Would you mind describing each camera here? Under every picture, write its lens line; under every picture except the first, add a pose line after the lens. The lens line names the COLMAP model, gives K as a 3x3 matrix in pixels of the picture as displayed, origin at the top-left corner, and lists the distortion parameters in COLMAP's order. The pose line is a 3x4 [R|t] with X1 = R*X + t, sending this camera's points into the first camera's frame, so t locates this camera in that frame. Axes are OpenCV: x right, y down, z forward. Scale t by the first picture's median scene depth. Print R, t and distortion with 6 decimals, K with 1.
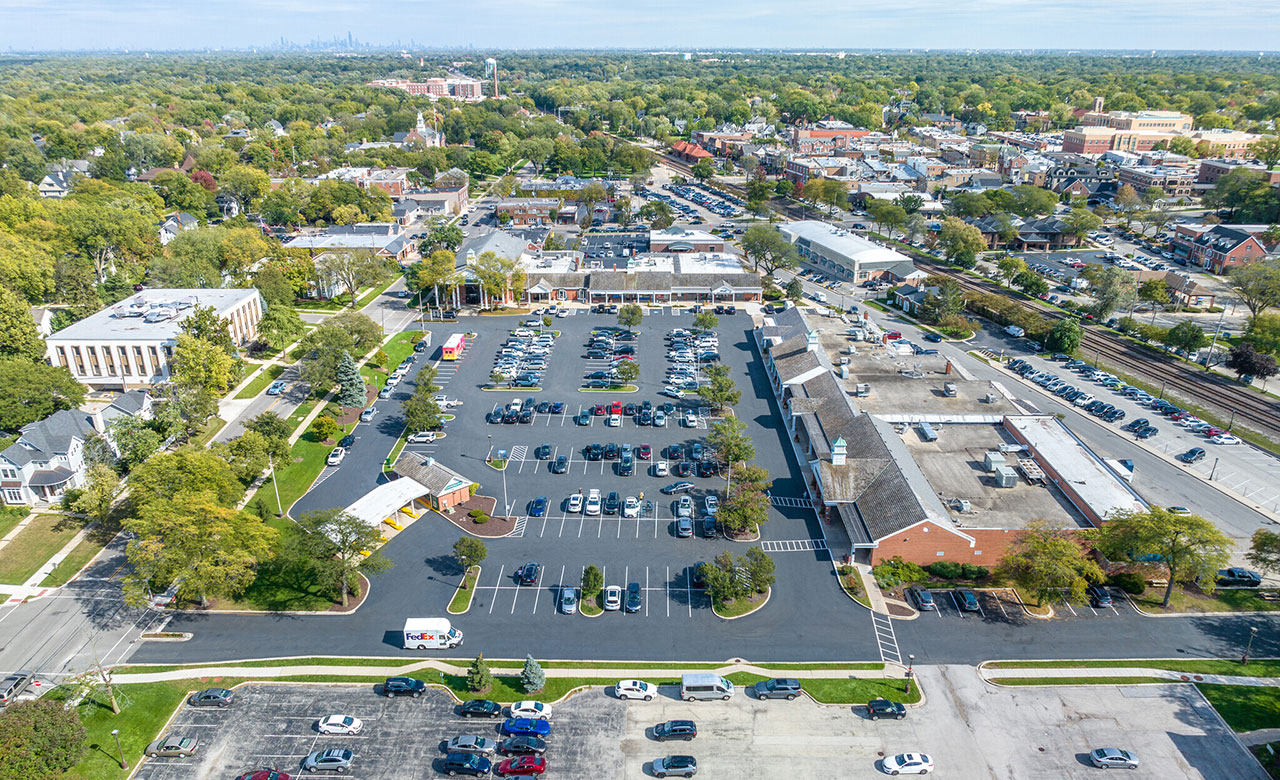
lens RADIAL K [[917.3, 0, 693.2], [0, 917.3, 415.9], [0, 0, 1]] dist [-0.016484, -0.004160]
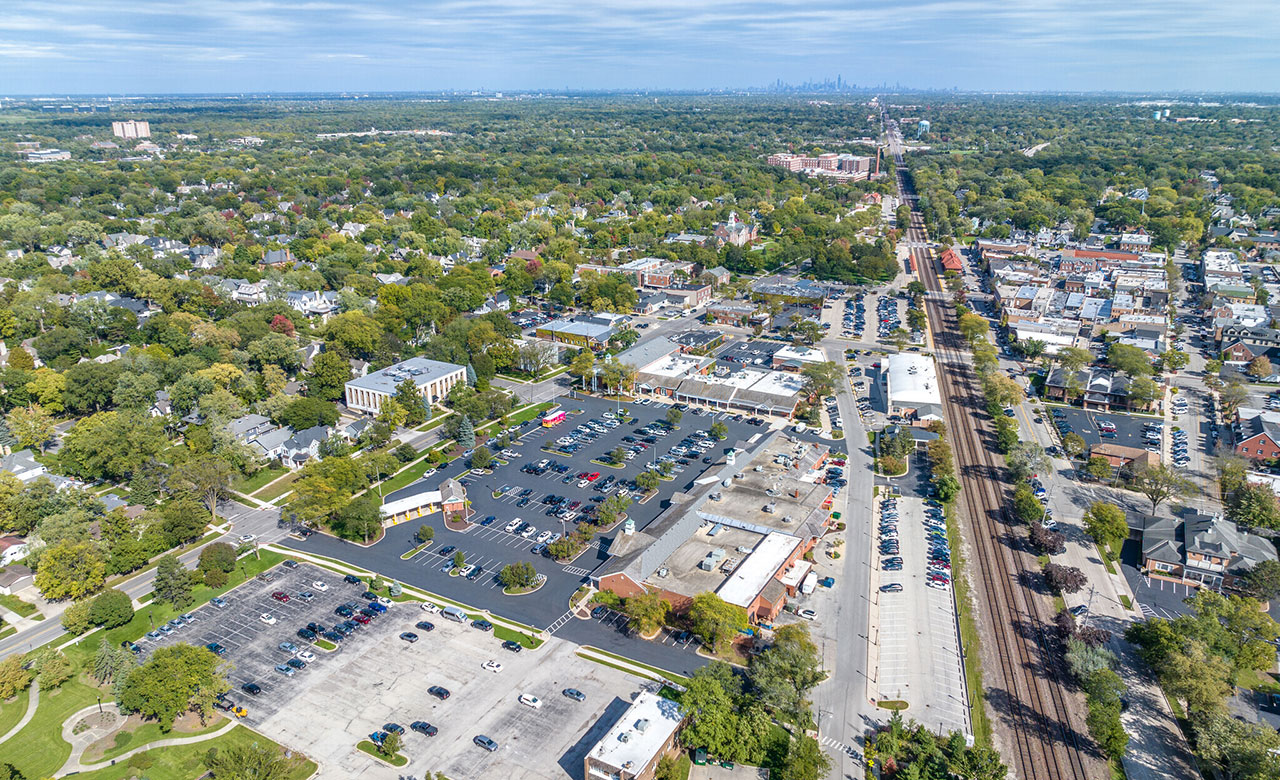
lens RADIAL K [[908.4, 0, 688.9], [0, 908.4, 385.4], [0, 0, 1]] dist [-0.009135, -0.002265]
pose [[0.886682, 0.152734, -0.436426, 0.695403], [-0.184797, 0.982266, -0.031691, -0.137018], [0.423846, 0.108750, 0.899182, -0.380972]]
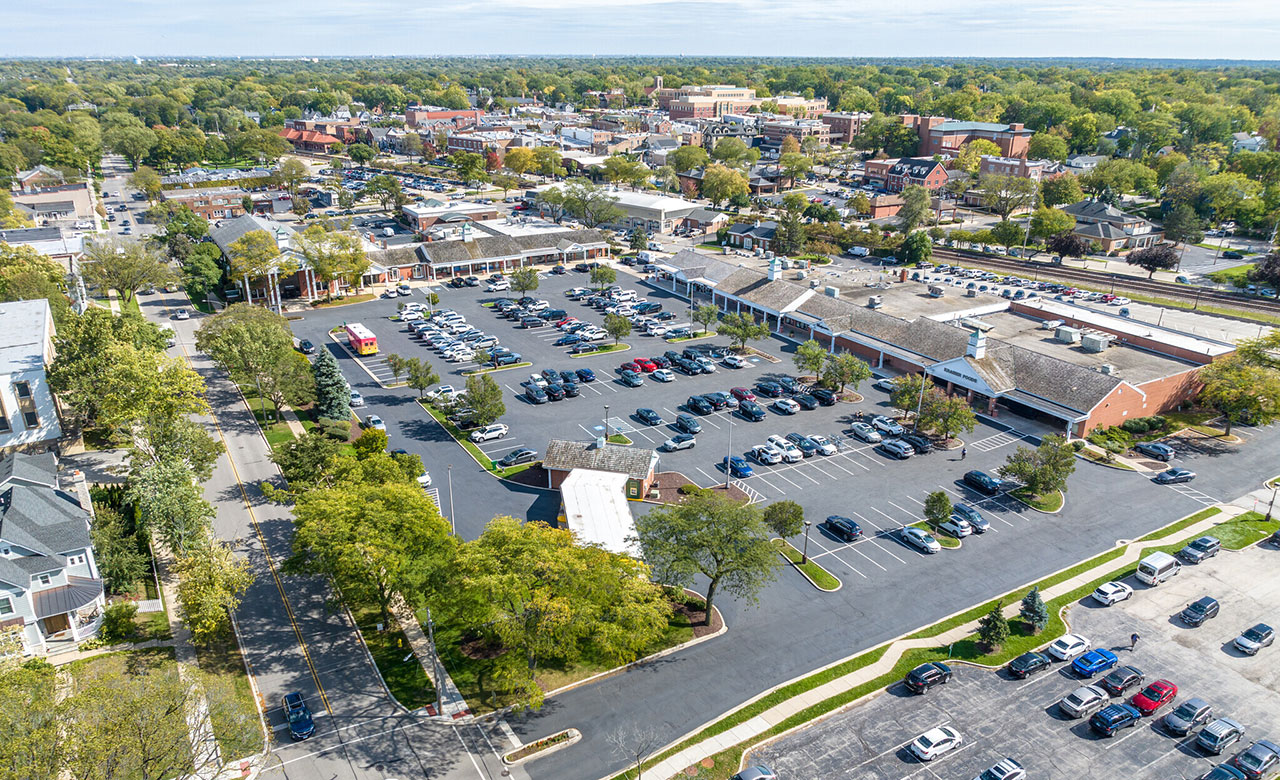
lens RADIAL K [[908.4, 0, 688.9], [0, 908.4, 385.4], [0, 0, 1]] dist [-0.009135, -0.002265]
pose [[0.856753, -0.179253, 0.483573, -0.433771], [0.194458, 0.980727, 0.019017, 0.002160], [-0.477662, 0.077741, 0.875097, 0.219725]]
